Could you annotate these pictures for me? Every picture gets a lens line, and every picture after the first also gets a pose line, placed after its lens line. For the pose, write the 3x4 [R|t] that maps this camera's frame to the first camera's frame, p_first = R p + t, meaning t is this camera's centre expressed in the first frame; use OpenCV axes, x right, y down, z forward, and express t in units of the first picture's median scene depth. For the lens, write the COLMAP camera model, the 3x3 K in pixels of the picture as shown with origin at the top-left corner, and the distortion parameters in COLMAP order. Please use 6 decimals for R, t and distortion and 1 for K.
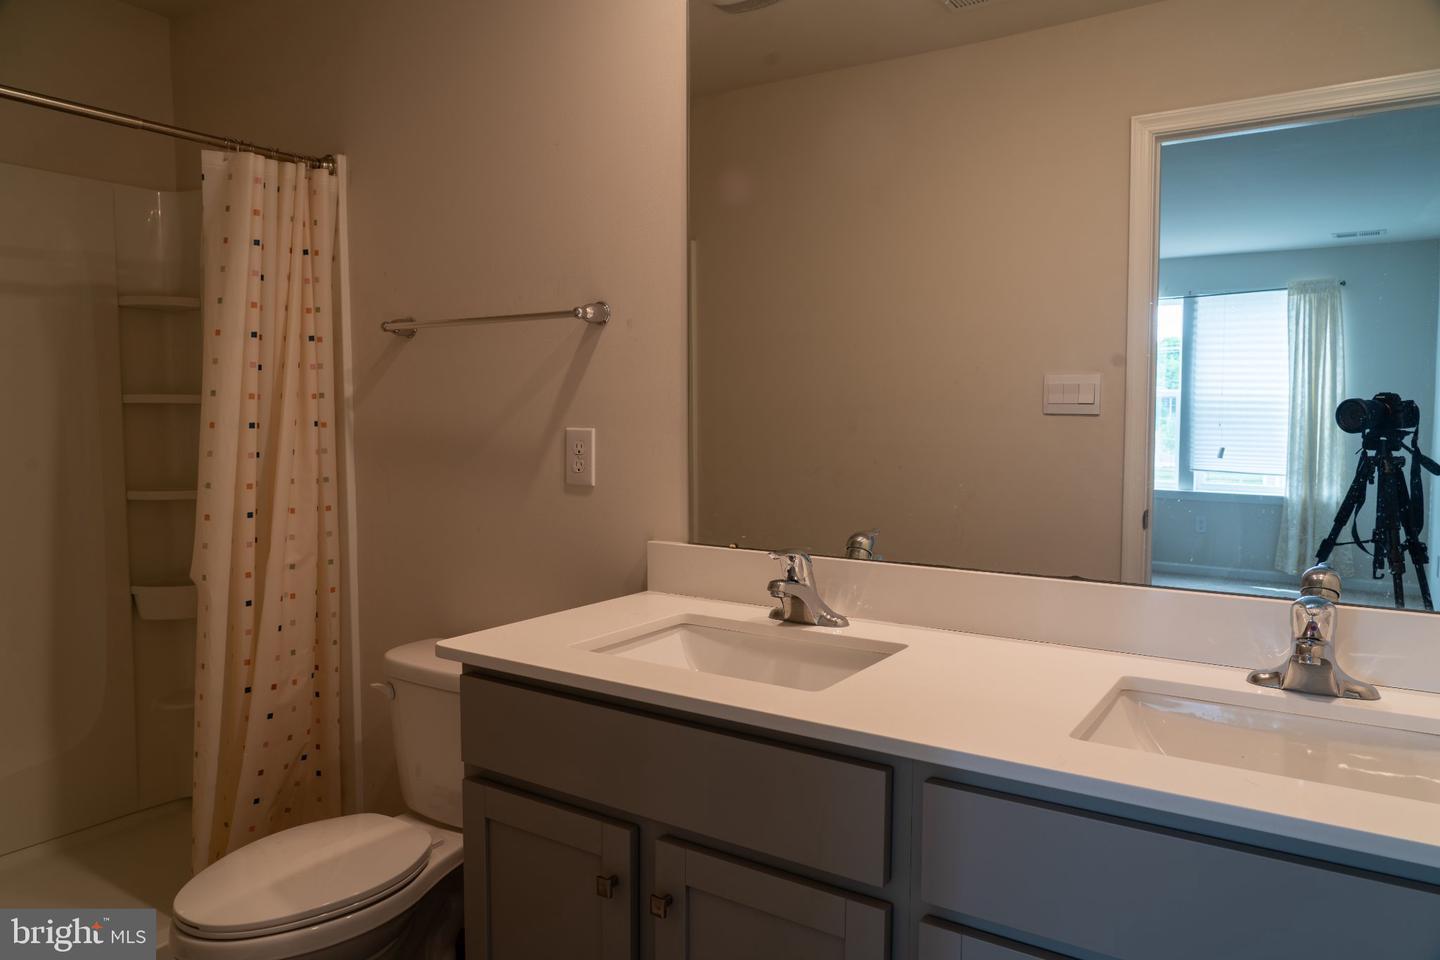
lens RADIAL K [[971.9, 0, 720.8], [0, 971.9, 485.0], [0, 0, 1]] dist [-0.009424, 0.011781]
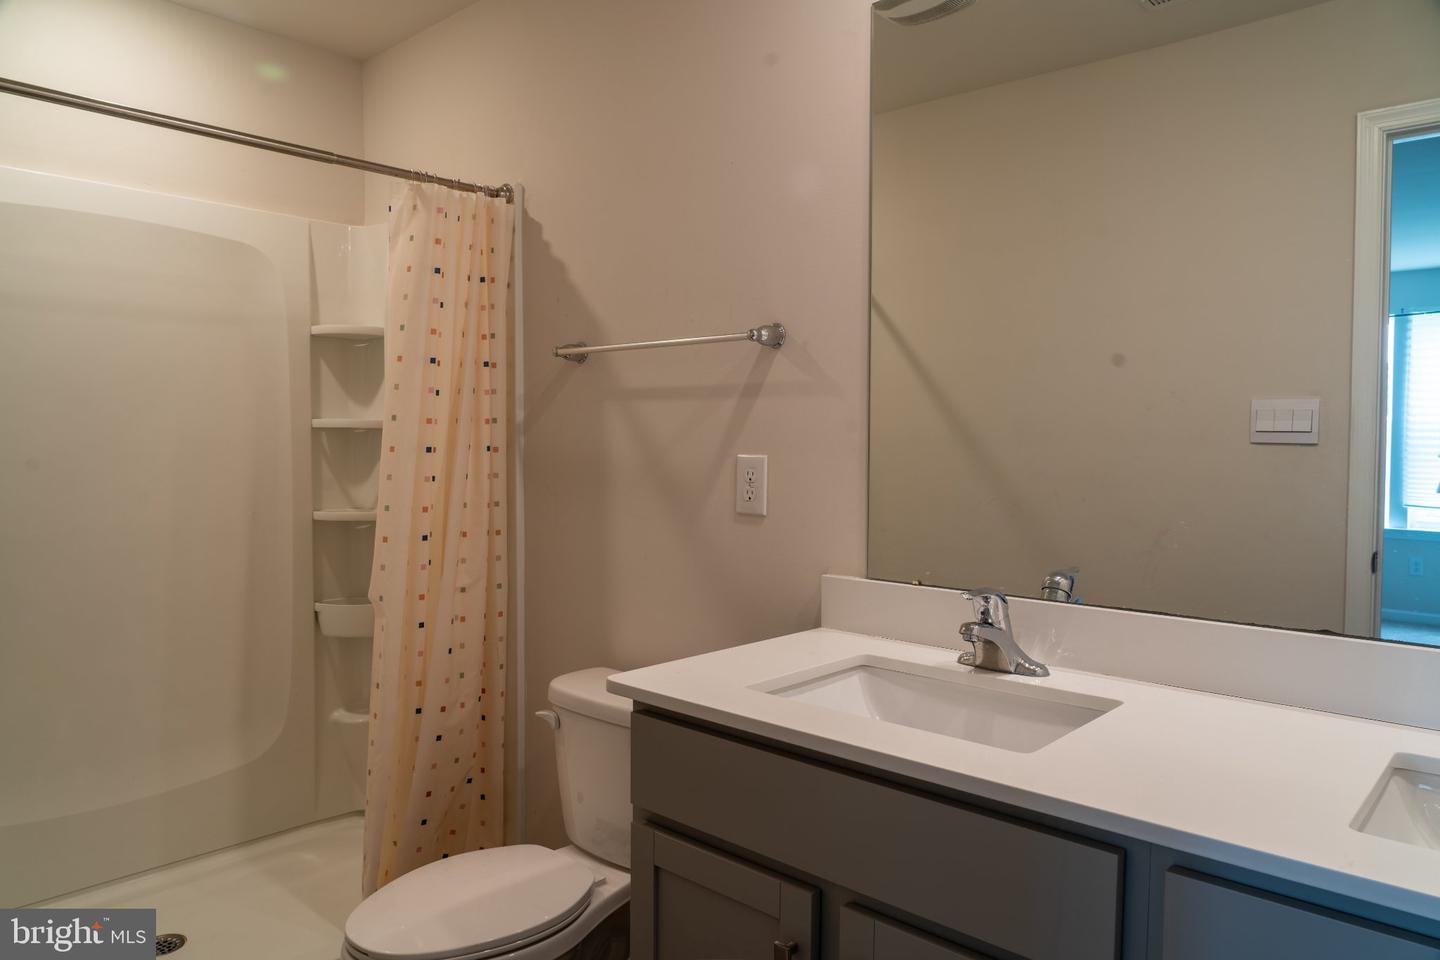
lens RADIAL K [[971.9, 0, 720.1], [0, 971.9, 485.0], [0, 0, 1]] dist [-0.009424, 0.011781]
pose [[0.988335, 0.012006, -0.151824, -0.028205], [-0.016189, 0.999522, -0.026350, -0.002777], [0.151435, 0.028500, 0.988056, 0.044417]]
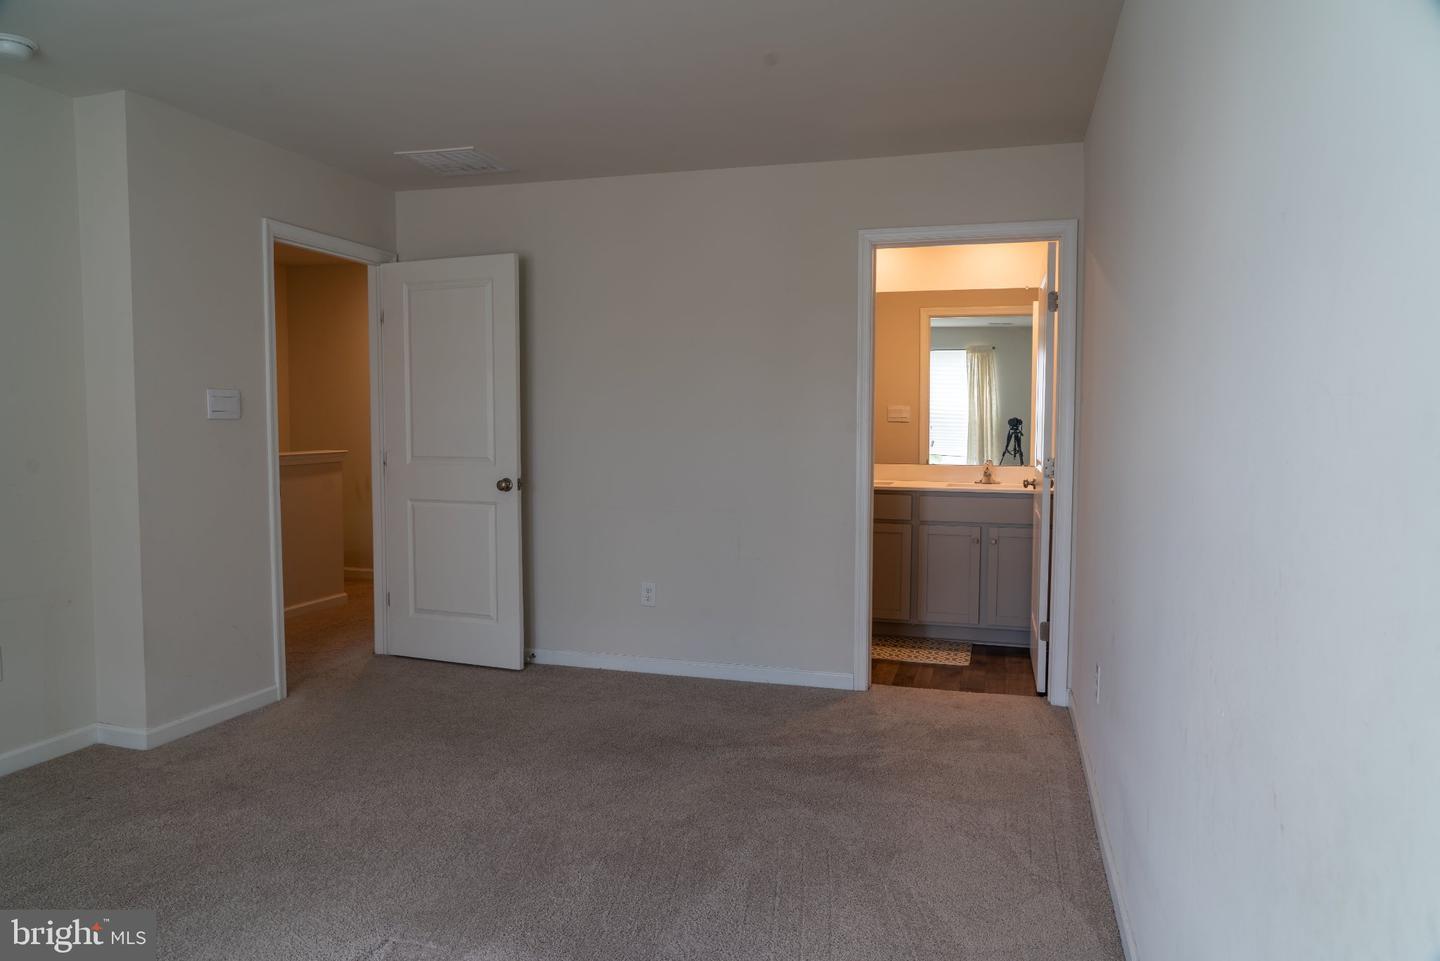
lens RADIAL K [[971.9, 0, 716.2], [0, 971.9, 481.8], [0, 0, 1]] dist [-0.009424, 0.011781]
pose [[0.959006, -0.016409, 0.282909, -1.198496], [0.018596, 0.999814, -0.005048, 0.128238], [-0.282774, 0.010102, 0.959133, -1.898256]]
